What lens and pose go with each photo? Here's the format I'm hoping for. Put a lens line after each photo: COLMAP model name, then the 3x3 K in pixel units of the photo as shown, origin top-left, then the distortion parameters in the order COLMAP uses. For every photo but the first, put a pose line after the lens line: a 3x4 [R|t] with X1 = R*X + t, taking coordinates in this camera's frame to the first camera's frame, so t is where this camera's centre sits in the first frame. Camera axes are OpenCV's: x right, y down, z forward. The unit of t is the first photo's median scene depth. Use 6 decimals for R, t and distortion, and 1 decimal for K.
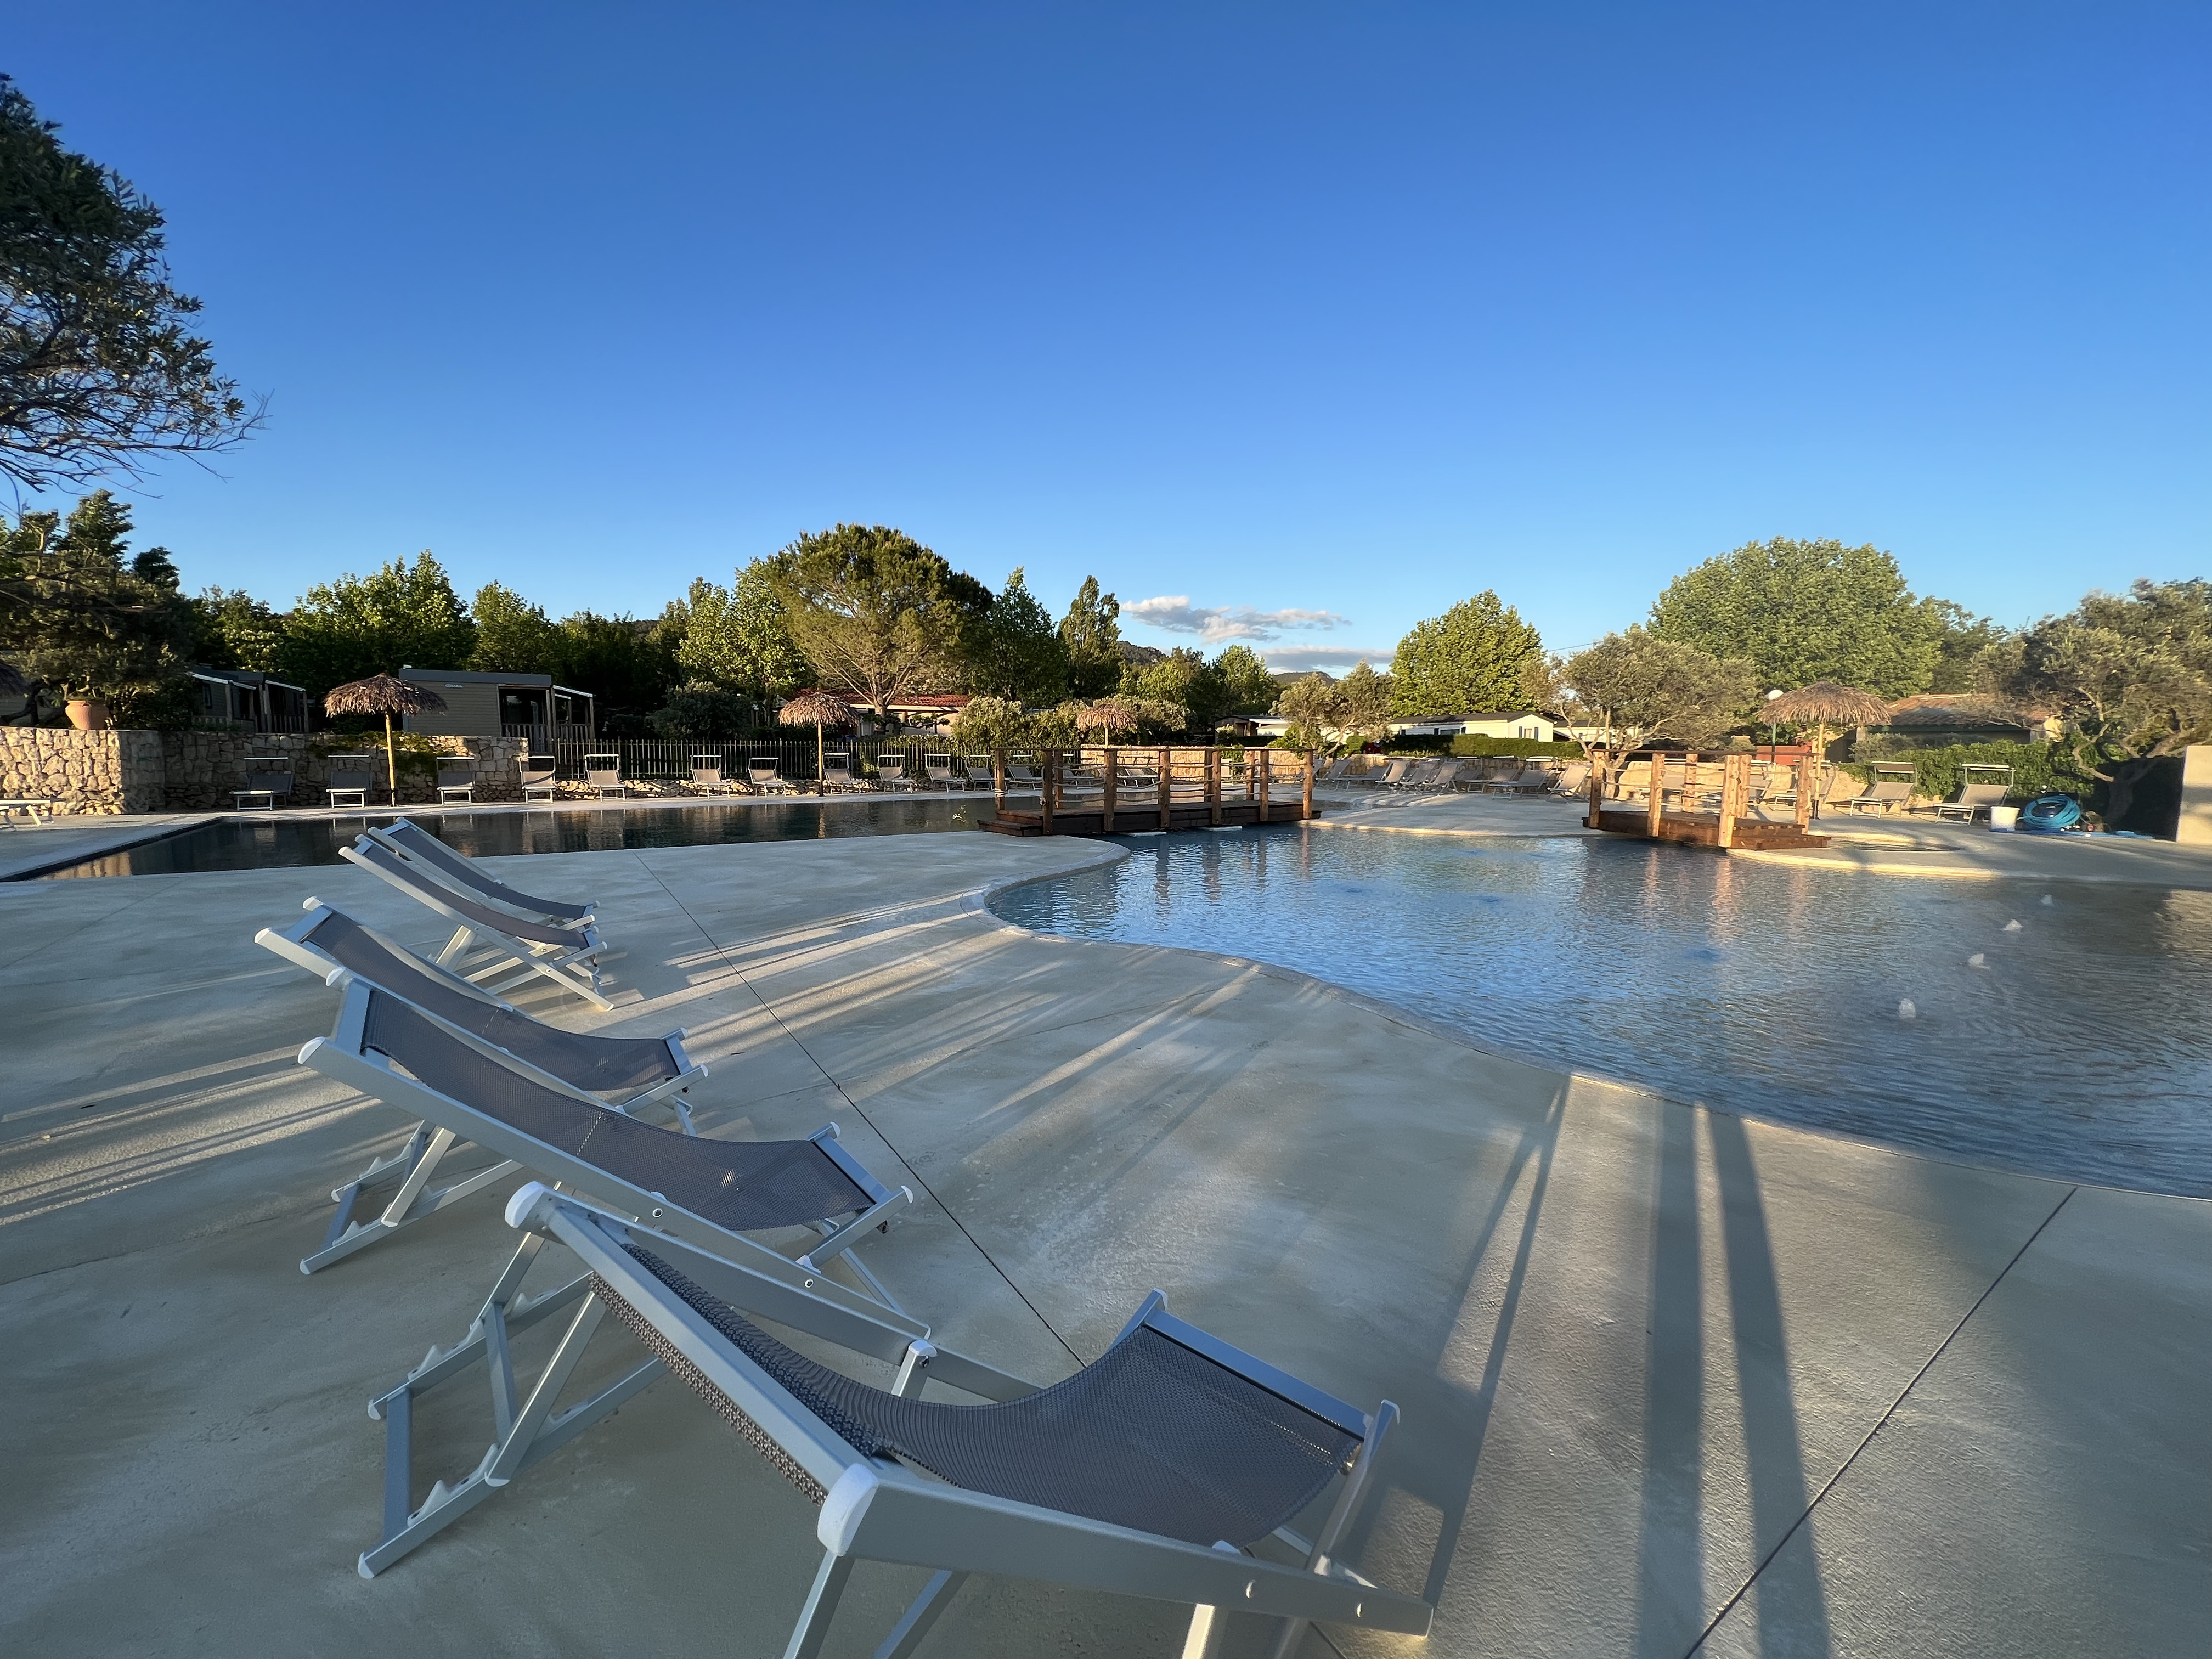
lens RADIAL K [[887.7, 0, 1106.0], [0, 887.7, 829.5], [0, 0, 1]] dist [-0.000385, 0.000135]
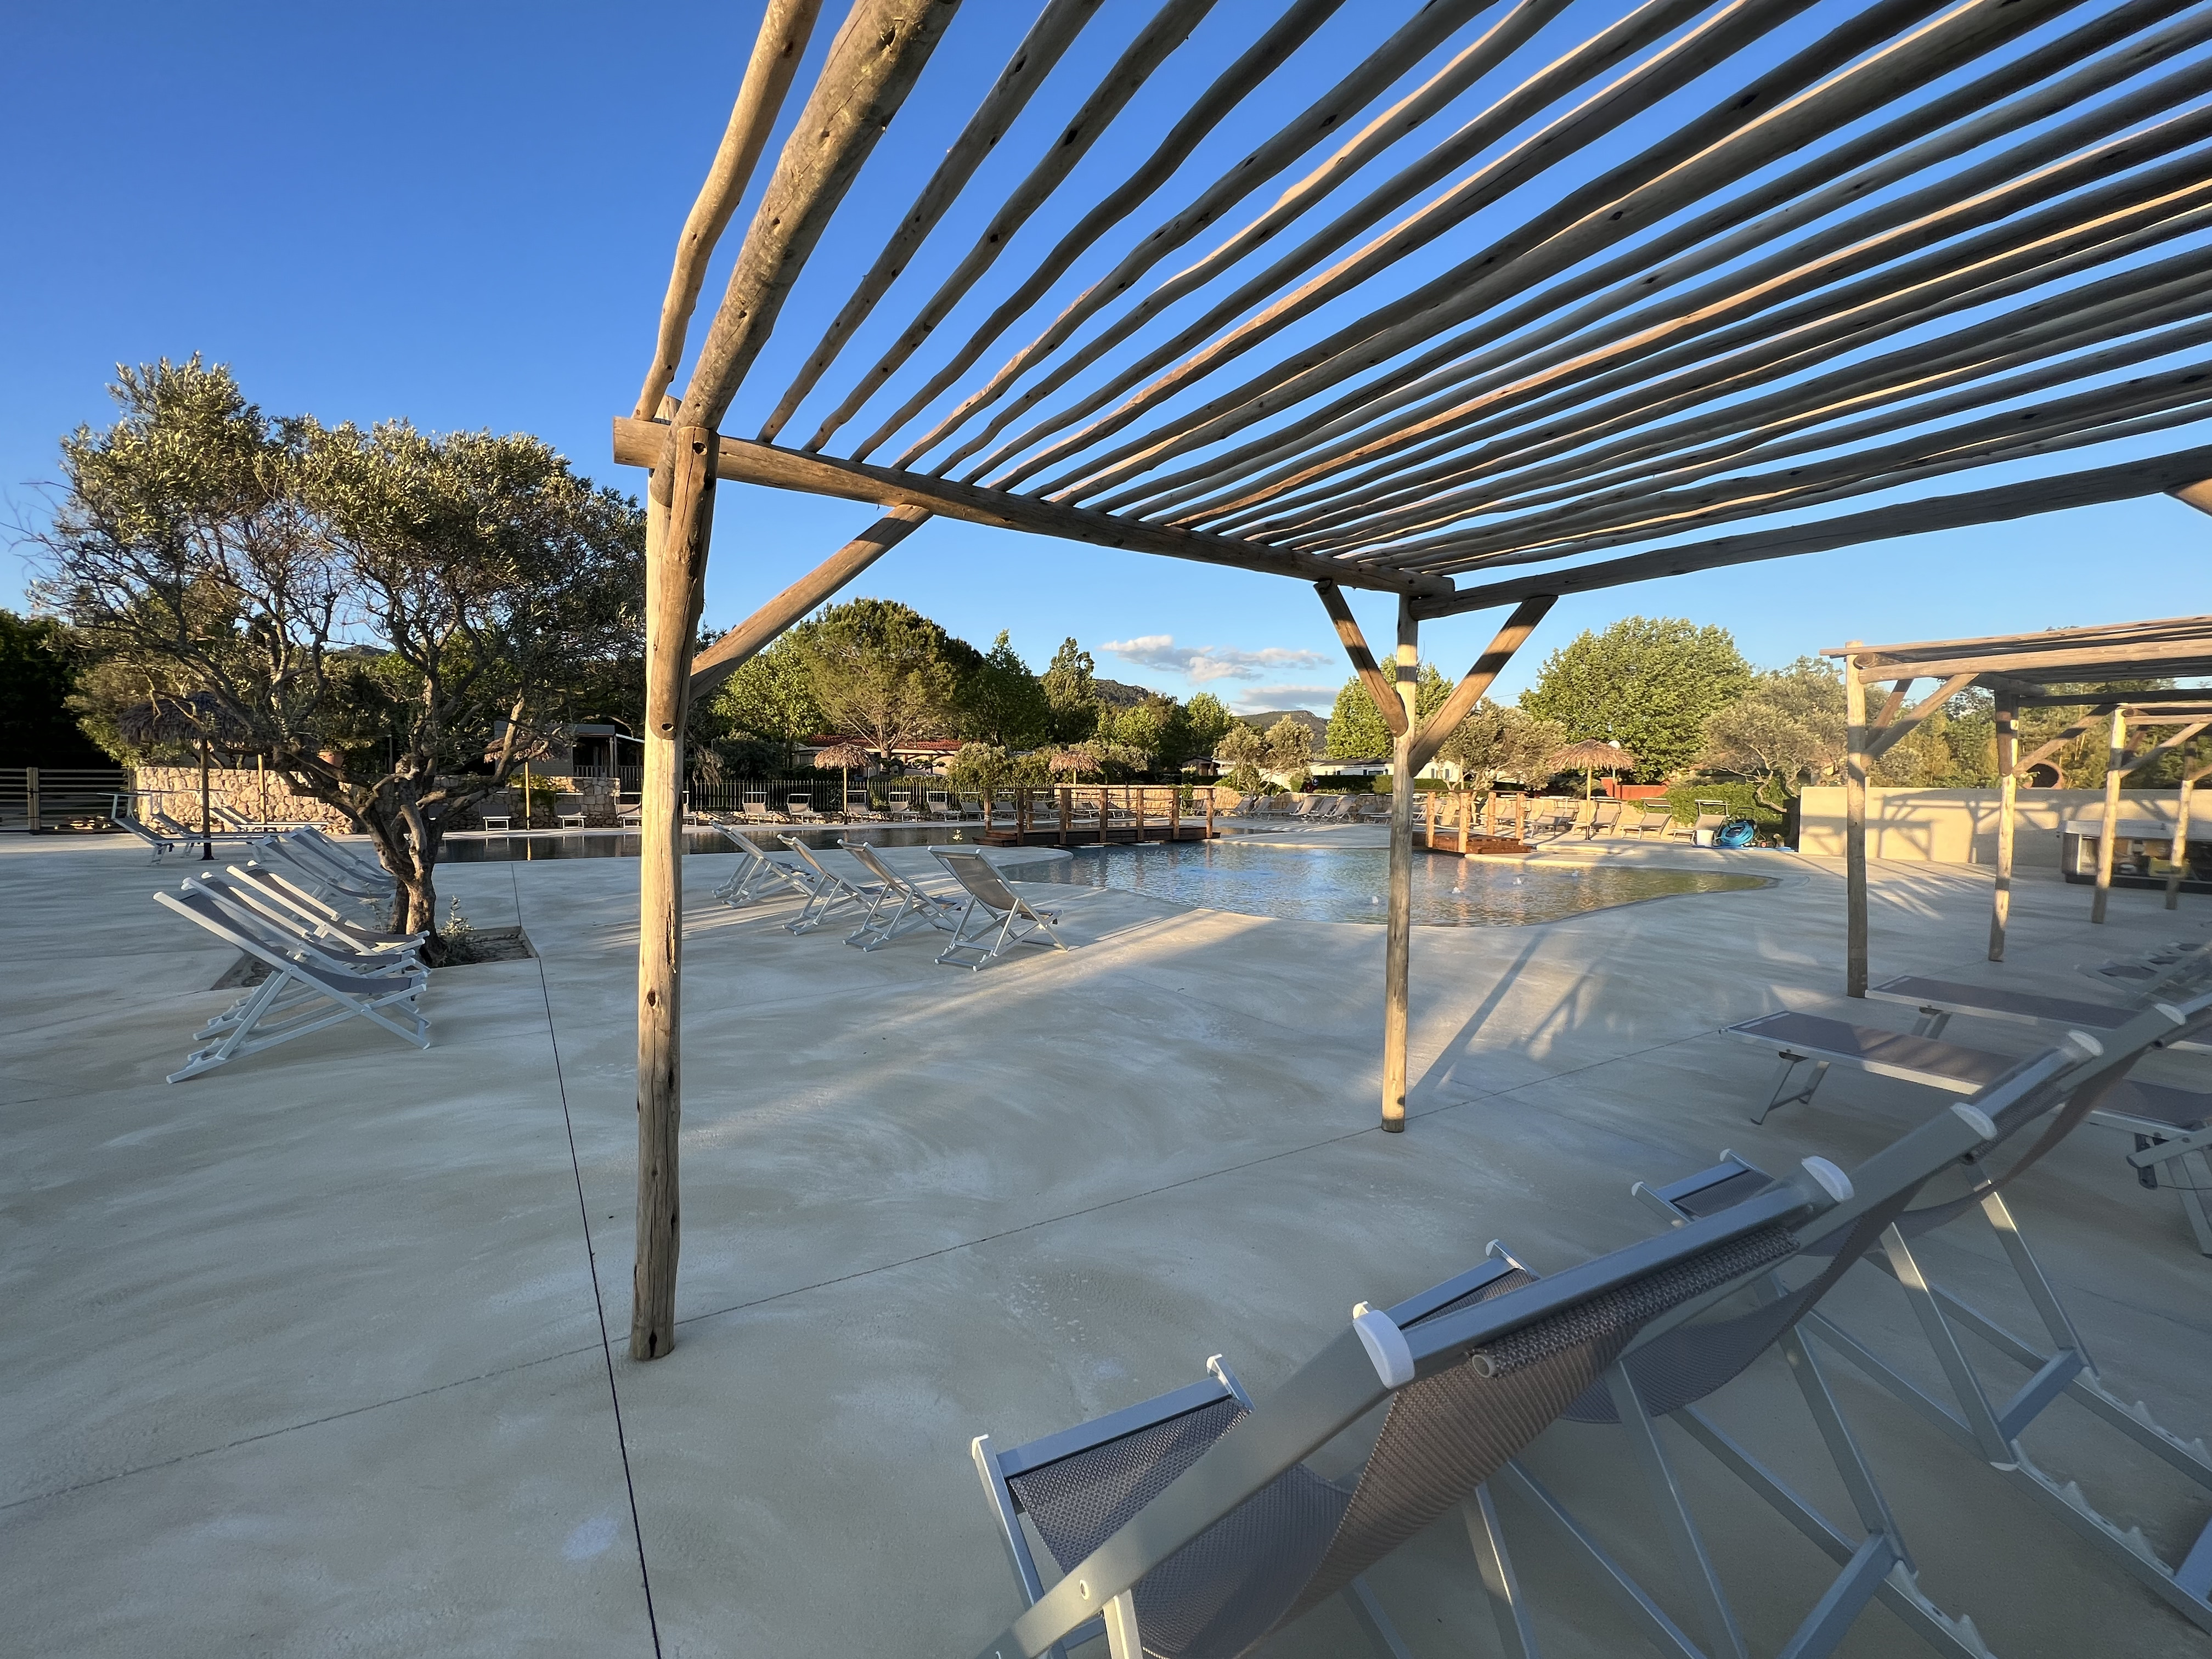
lens RADIAL K [[934.1, 0, 1103.3], [0, 934.1, 784.4], [0, 0, 1]] dist [0.000574, 0.000033]
pose [[0.999964, 0.001497, 0.008329, 0.024927], [-0.000726, 0.995769, -0.091885, 0.020278], [-0.008431, 0.091875, 0.995735, -0.242542]]
